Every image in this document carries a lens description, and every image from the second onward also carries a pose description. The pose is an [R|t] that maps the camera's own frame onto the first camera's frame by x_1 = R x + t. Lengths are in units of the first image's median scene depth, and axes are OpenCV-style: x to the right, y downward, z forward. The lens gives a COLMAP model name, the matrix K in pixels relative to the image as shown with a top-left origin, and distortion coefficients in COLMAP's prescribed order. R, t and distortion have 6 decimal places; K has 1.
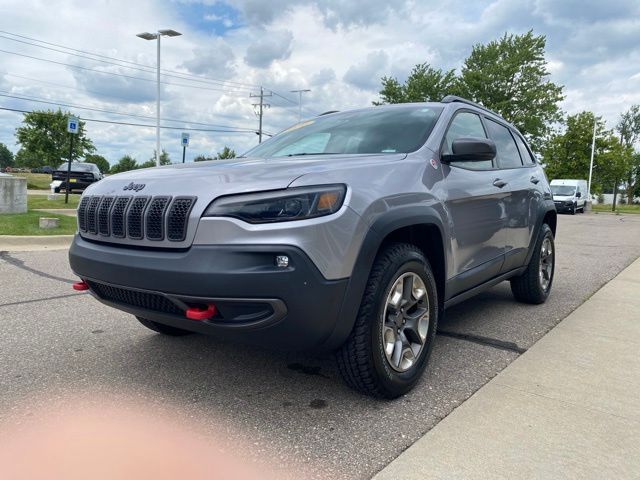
lens RADIAL K [[495.0, 0, 308.1], [0, 495.0, 241.4], [0, 0, 1]] dist [0.004926, 0.004162]
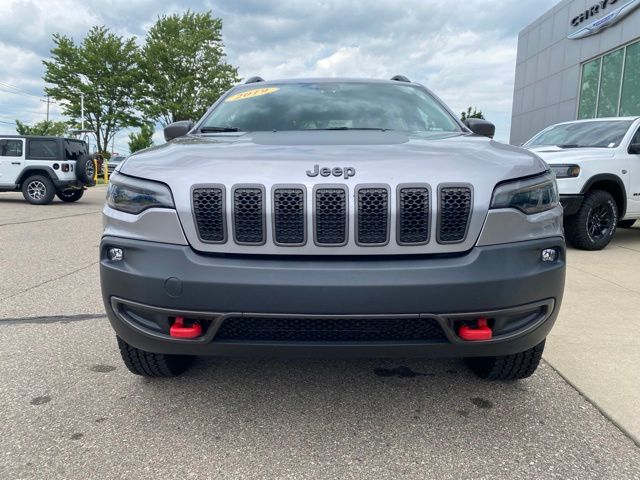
lens RADIAL K [[494.6, 0, 316.6], [0, 494.6, 237.0], [0, 0, 1]] dist [0.002490, -0.001554]
pose [[0.796967, -0.087470, 0.597656, -0.035844], [0.061387, 0.996065, 0.063920, -0.002879], [-0.600896, -0.014253, 0.799200, 0.021283]]
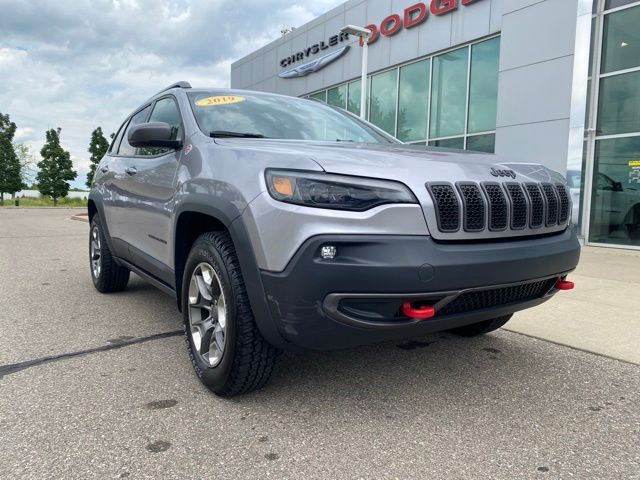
lens RADIAL K [[489.3, 0, 324.1], [0, 489.3, 239.1], [0, 0, 1]] dist [0.011597, -0.002155]
pose [[0.301120, -0.099491, 0.948382, -0.059663], [0.088853, 0.993143, 0.075976, -0.003949], [-0.949438, 0.061389, 0.307895, 0.047613]]
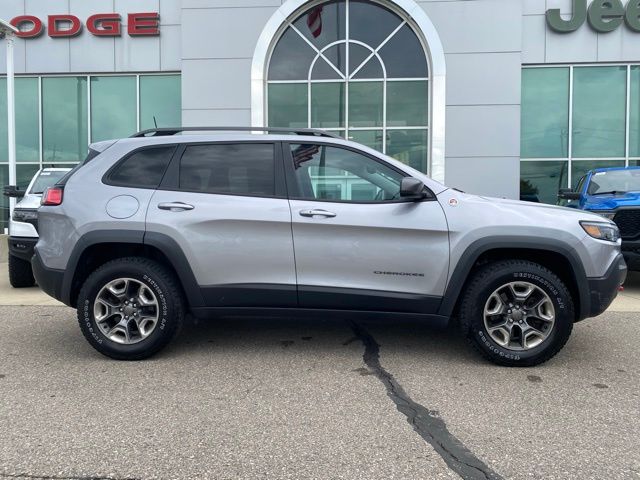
lens RADIAL K [[477.7, 0, 317.7], [0, 477.7, 256.8], [0, 0, 1]] dist [-0.003692, -0.000039]
pose [[-0.569941, -0.085064, 0.817270, -0.057787], [0.069352, 0.986098, 0.151000, -0.014641], [-0.818753, 0.142740, -0.556119, 0.131840]]
